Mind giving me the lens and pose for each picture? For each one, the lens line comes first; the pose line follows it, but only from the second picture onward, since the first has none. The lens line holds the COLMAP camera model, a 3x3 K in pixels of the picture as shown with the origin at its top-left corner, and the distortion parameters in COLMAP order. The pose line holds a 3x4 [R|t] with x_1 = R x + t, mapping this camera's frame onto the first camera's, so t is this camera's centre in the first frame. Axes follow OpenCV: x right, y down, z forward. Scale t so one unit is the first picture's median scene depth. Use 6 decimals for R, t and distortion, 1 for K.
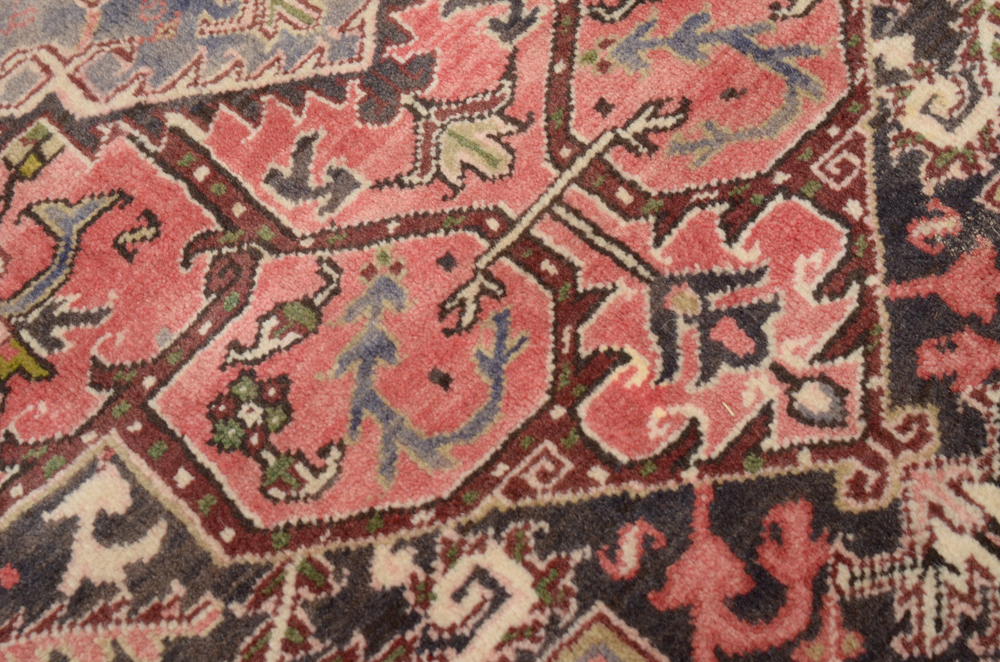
lens RADIAL K [[1465.5, 0, 500.0], [0, 1465.5, 331.0], [0, 0, 1]] dist [0.004655, 0.054232]
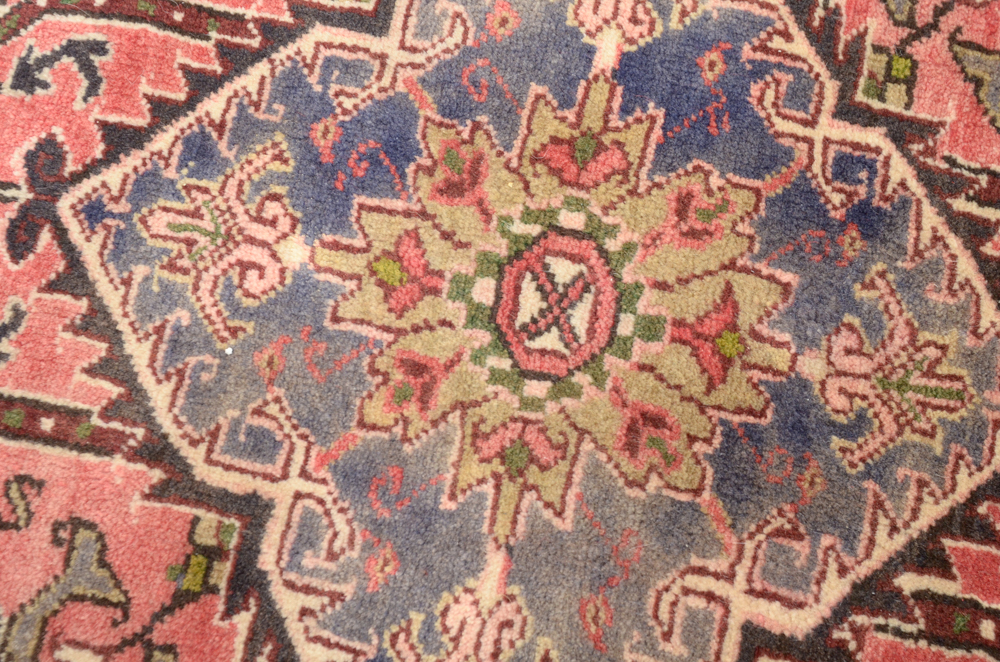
lens RADIAL K [[1465.5, 0, 500.0], [0, 1465.5, 331.0], [0, 0, 1]] dist [0.004655, 0.054232]
pose [[0.835305, -0.479347, 0.269245, -0.646568], [0.417924, 0.871803, 0.255538, -0.656767], [-0.357220, -0.100928, 0.928551, 0.347649]]
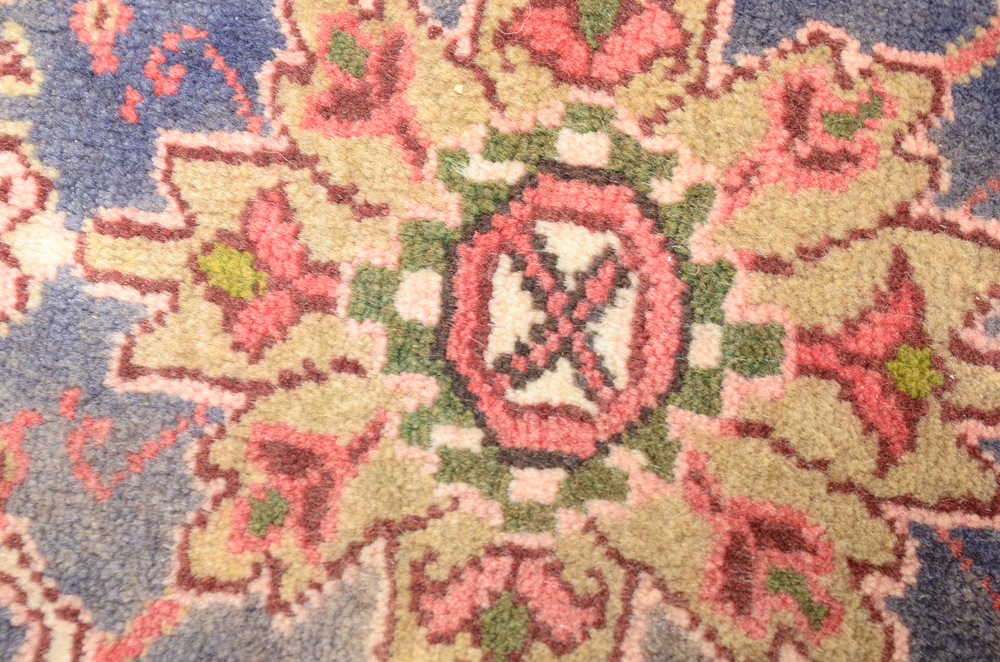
lens RADIAL K [[1465.5, 0, 500.0], [0, 1465.5, 331.0], [0, 0, 1]] dist [0.004655, 0.054232]
pose [[0.798913, -0.519851, 0.302478, -0.510832], [0.467225, 0.853115, 0.232152, -0.524647], [-0.378733, -0.044144, 0.924453, 0.801910]]
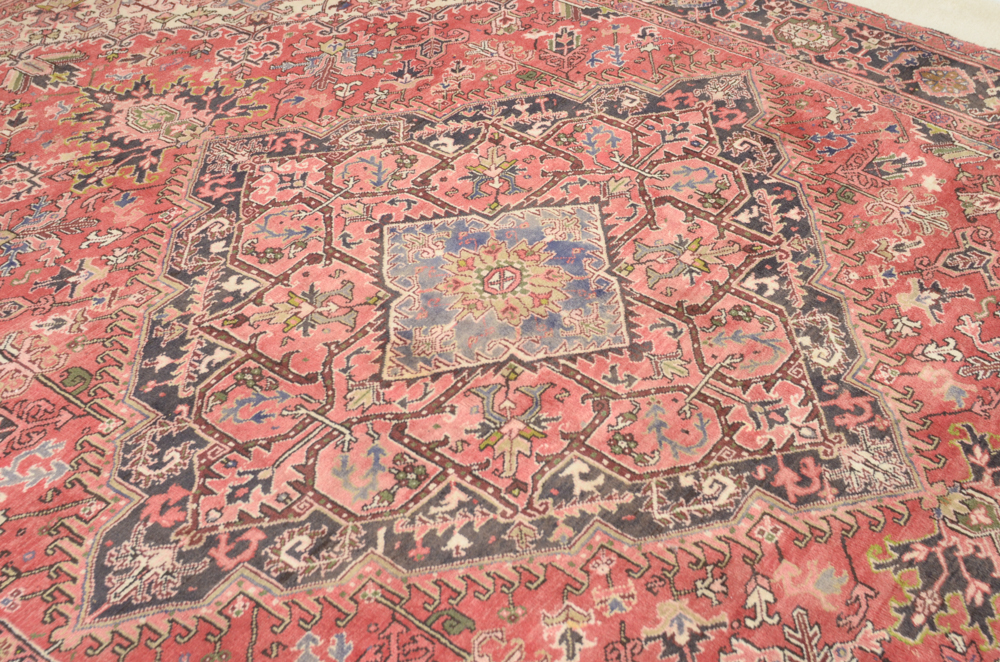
lens RADIAL K [[1309.9, 0, 500.0], [0, 1309.9, 331.0], [0, 0, 1]] dist [-0.006945, 0.033339]
pose [[0.977755, 0.032597, 0.207203, -0.958721], [0.044511, 0.933108, -0.356832, 0.768791], [-0.204974, 0.358117, 0.910899, -1.420668]]
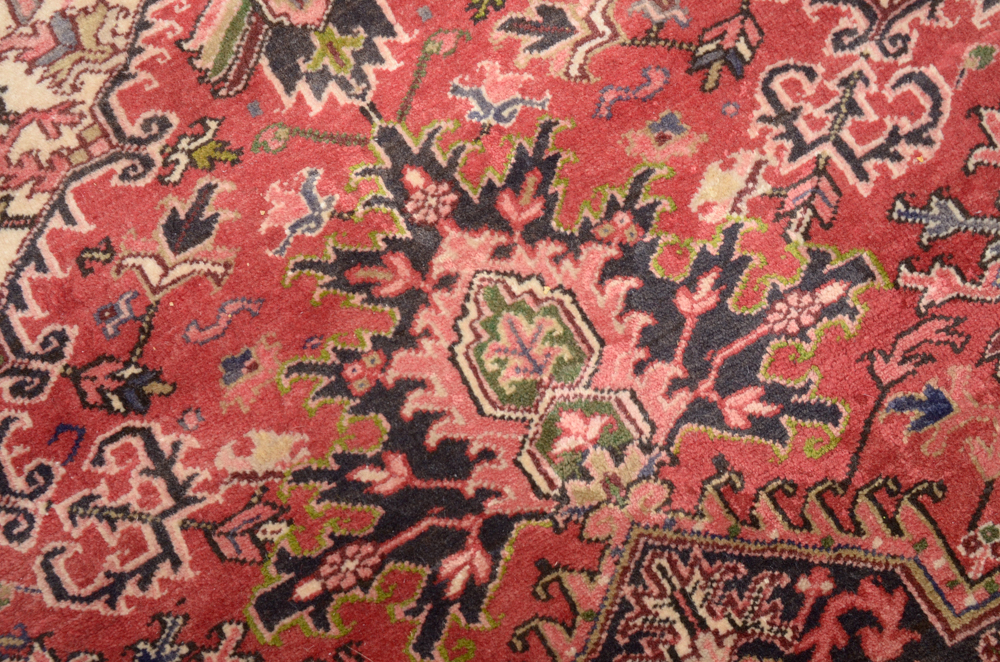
lens RADIAL K [[1039.5, 0, 500.0], [0, 1039.5, 331.0], [0, 0, 1]] dist [-0.059167, 0.031911]
pose [[0.955704, 0.287009, 0.065234, -1.252460], [-0.293317, 0.910362, 0.291900, -1.355581], [0.024391, -0.298105, 0.954221, 0.813474]]
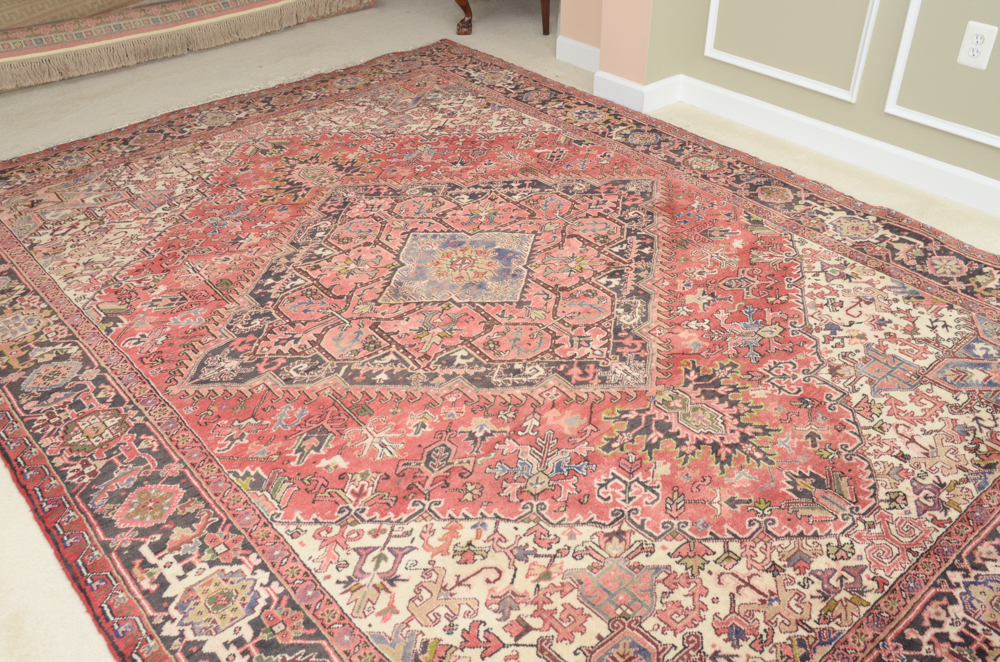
lens RADIAL K [[909.7, 0, 500.0], [0, 909.7, 331.0], [0, 0, 1]] dist [-0.075986, 0.056587]
pose [[0.986059, 0.166109, 0.009728, -0.180450], [-0.144949, 0.886215, -0.440014, 1.427436], [-0.081711, 0.432470, 0.897938, -1.931079]]
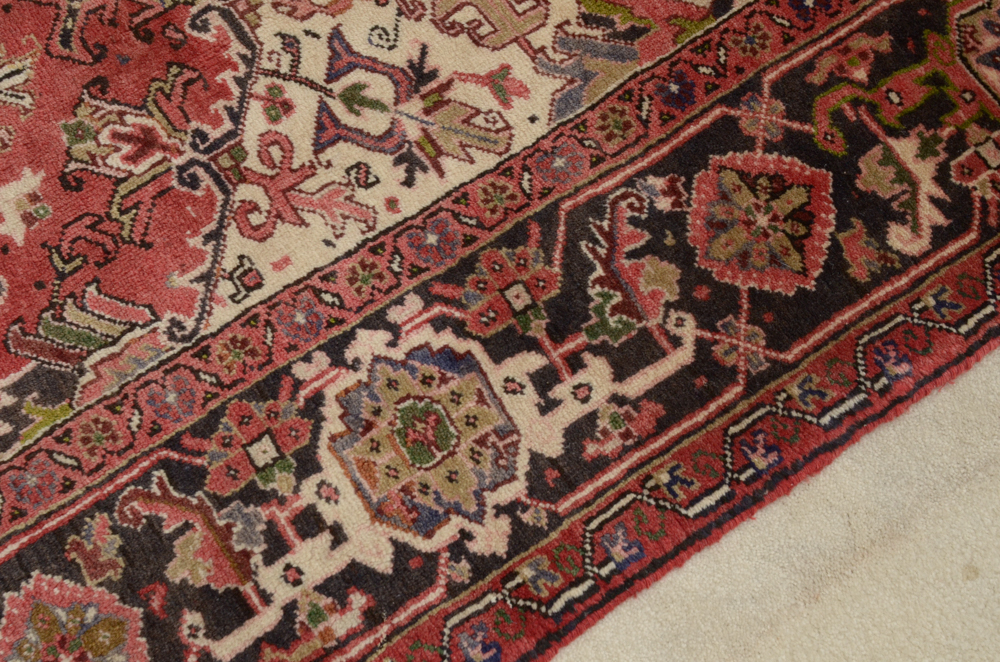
lens RADIAL K [[1465.5, 0, 500.0], [0, 1465.5, 331.0], [0, 0, 1]] dist [0.004655, 0.054232]
pose [[0.207899, -0.863350, 0.459788, -1.389955], [0.857111, 0.387288, 0.339661, 0.602926], [-0.471316, 0.323474, 0.820503, -0.883078]]
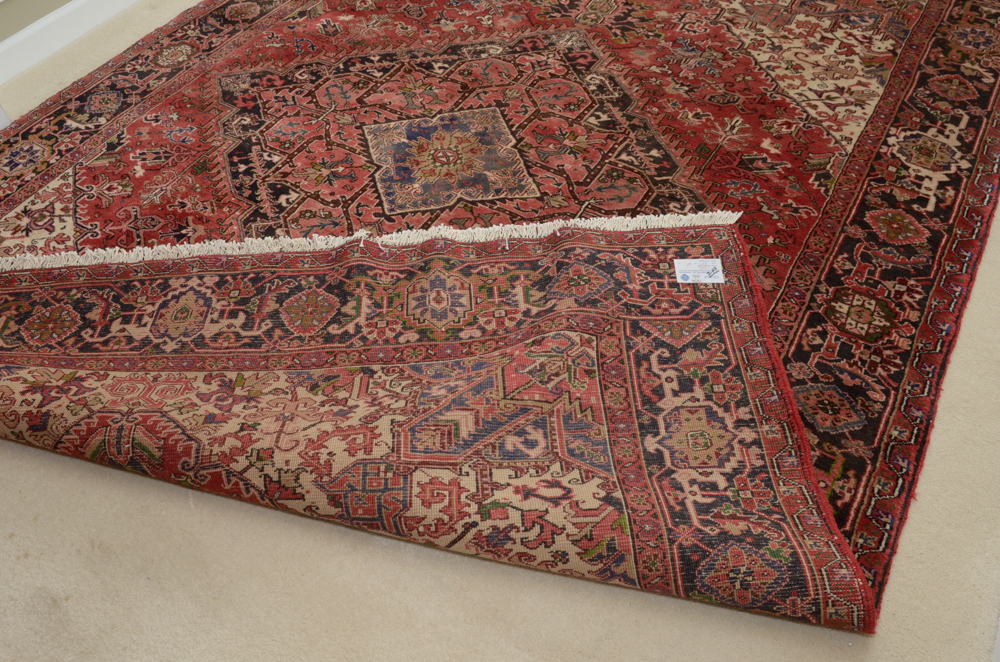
lens RADIAL K [[784.7, 0, 500.0], [0, 784.7, 331.0], [0, 0, 1]] dist [-0.094149, 0.058824]
pose [[-0.210424, -0.648788, 0.731298, -2.883703], [0.896453, 0.170359, 0.409085, -1.282950], [-0.389993, 0.741655, 0.545760, 0.098586]]
